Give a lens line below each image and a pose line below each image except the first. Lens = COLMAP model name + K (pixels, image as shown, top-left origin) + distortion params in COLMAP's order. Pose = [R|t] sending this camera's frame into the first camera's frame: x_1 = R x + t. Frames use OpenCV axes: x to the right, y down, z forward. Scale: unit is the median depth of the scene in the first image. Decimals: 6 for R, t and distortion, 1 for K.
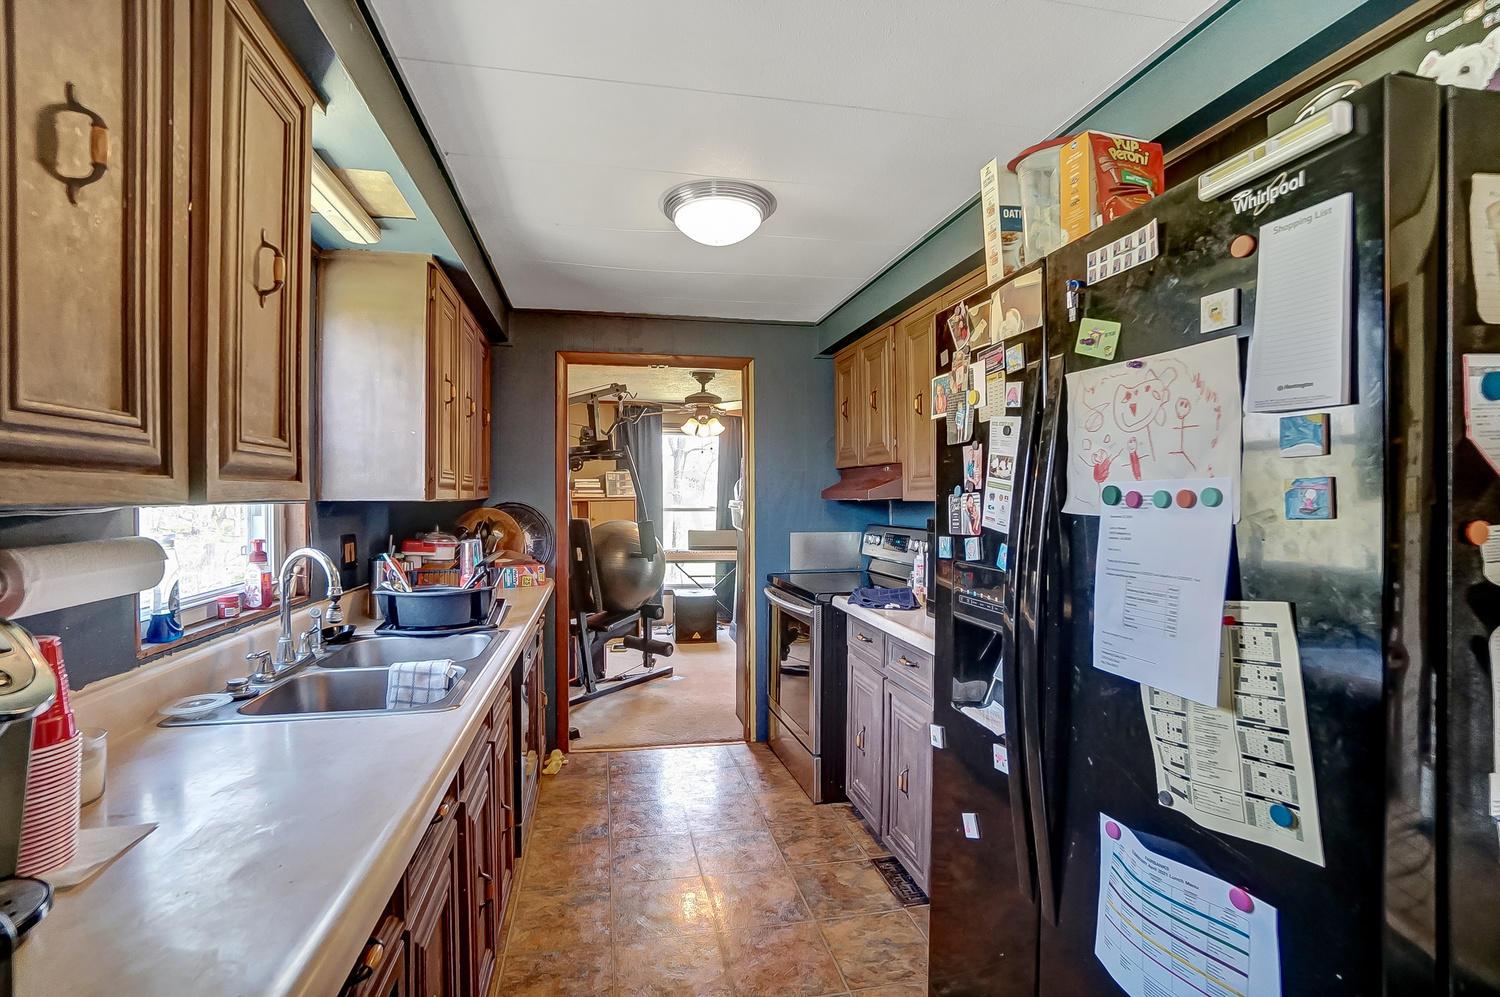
lens RADIAL K [[675.4, 0, 727.7], [0, 675.4, 496.1], [0, 0, 1]] dist [-0.051754, 0.021419]
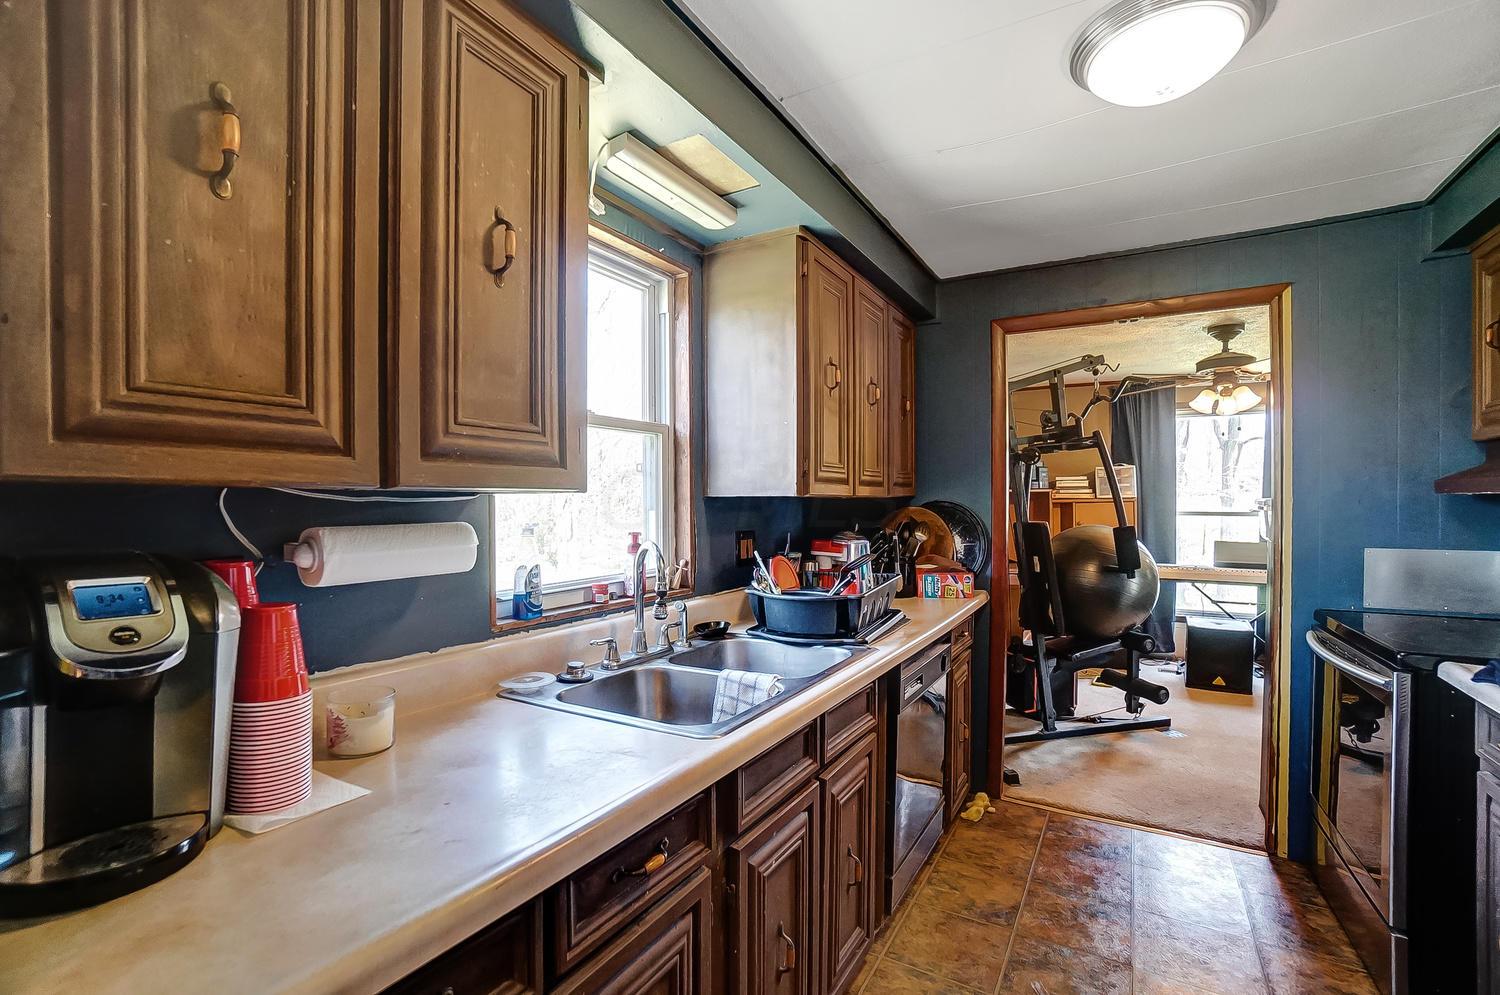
lens RADIAL K [[671.9, 0, 721.8], [0, 671.9, 514.9], [0, 0, 1]] dist [-0.064146, 0.020514]
pose [[0.734420, 0.008728, -0.678639, 0.061230], [0.004765, 0.999826, 0.018016, 0.010226], [0.678678, -0.016465, 0.734251, 0.159429]]
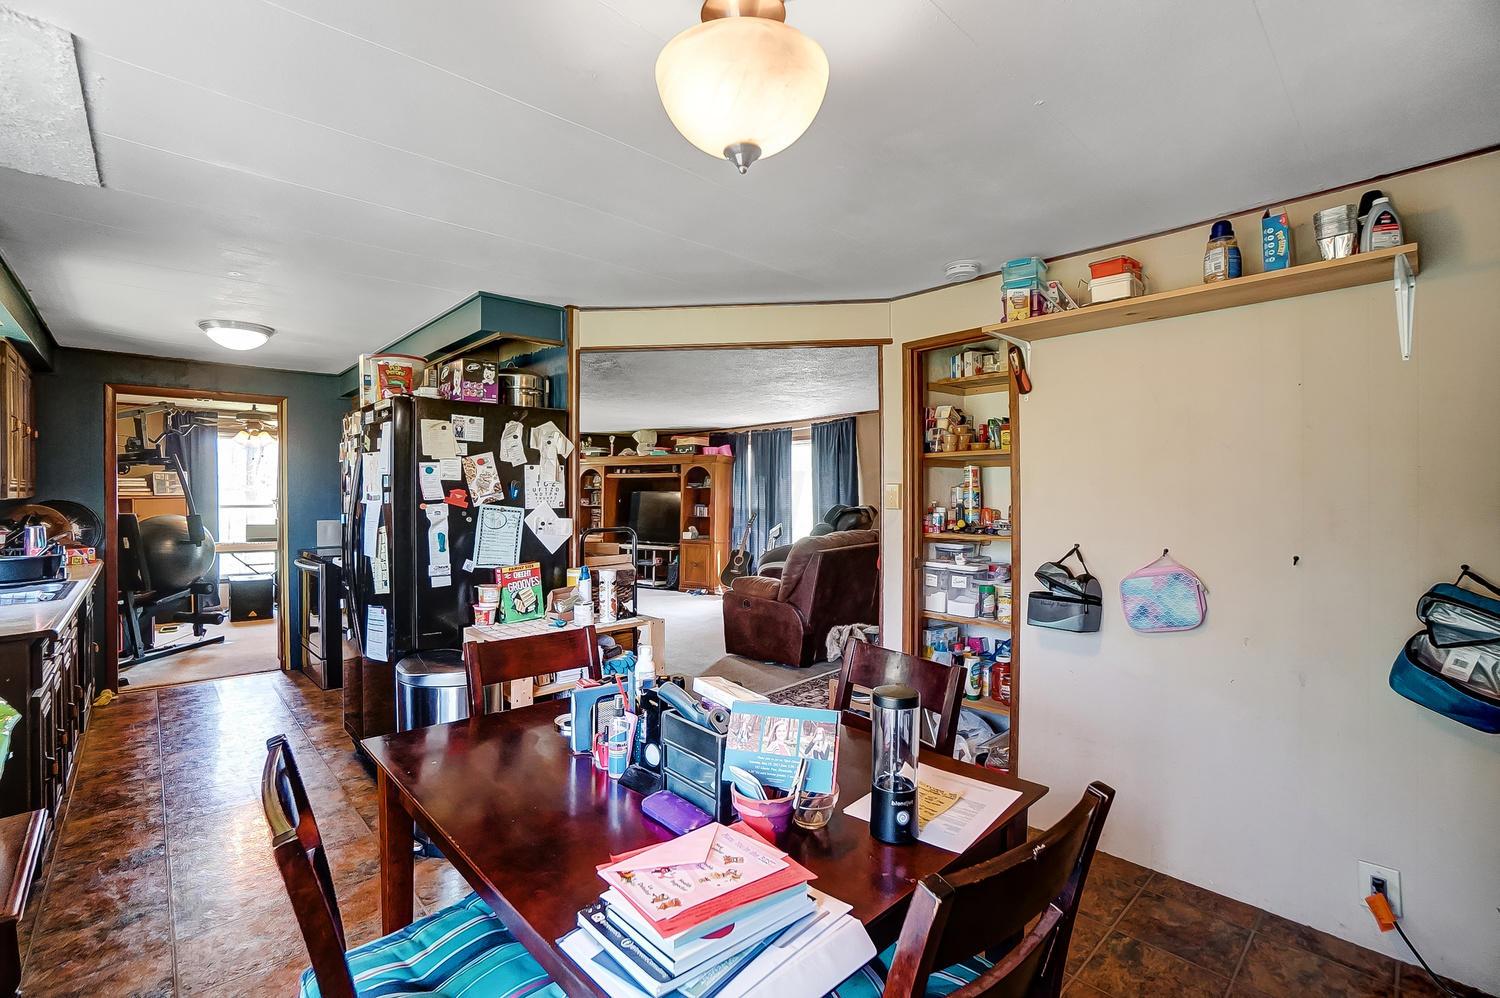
lens RADIAL K [[675.4, 0, 727.7], [0, 675.4, 496.6], [0, 0, 1]] dist [-0.051754, 0.021419]
pose [[0.856682, -0.003066, 0.515835, 0.117216], [-0.000218, 0.999980, 0.006305, -0.005451], [-0.515844, -0.005514, 0.856665, -0.682255]]
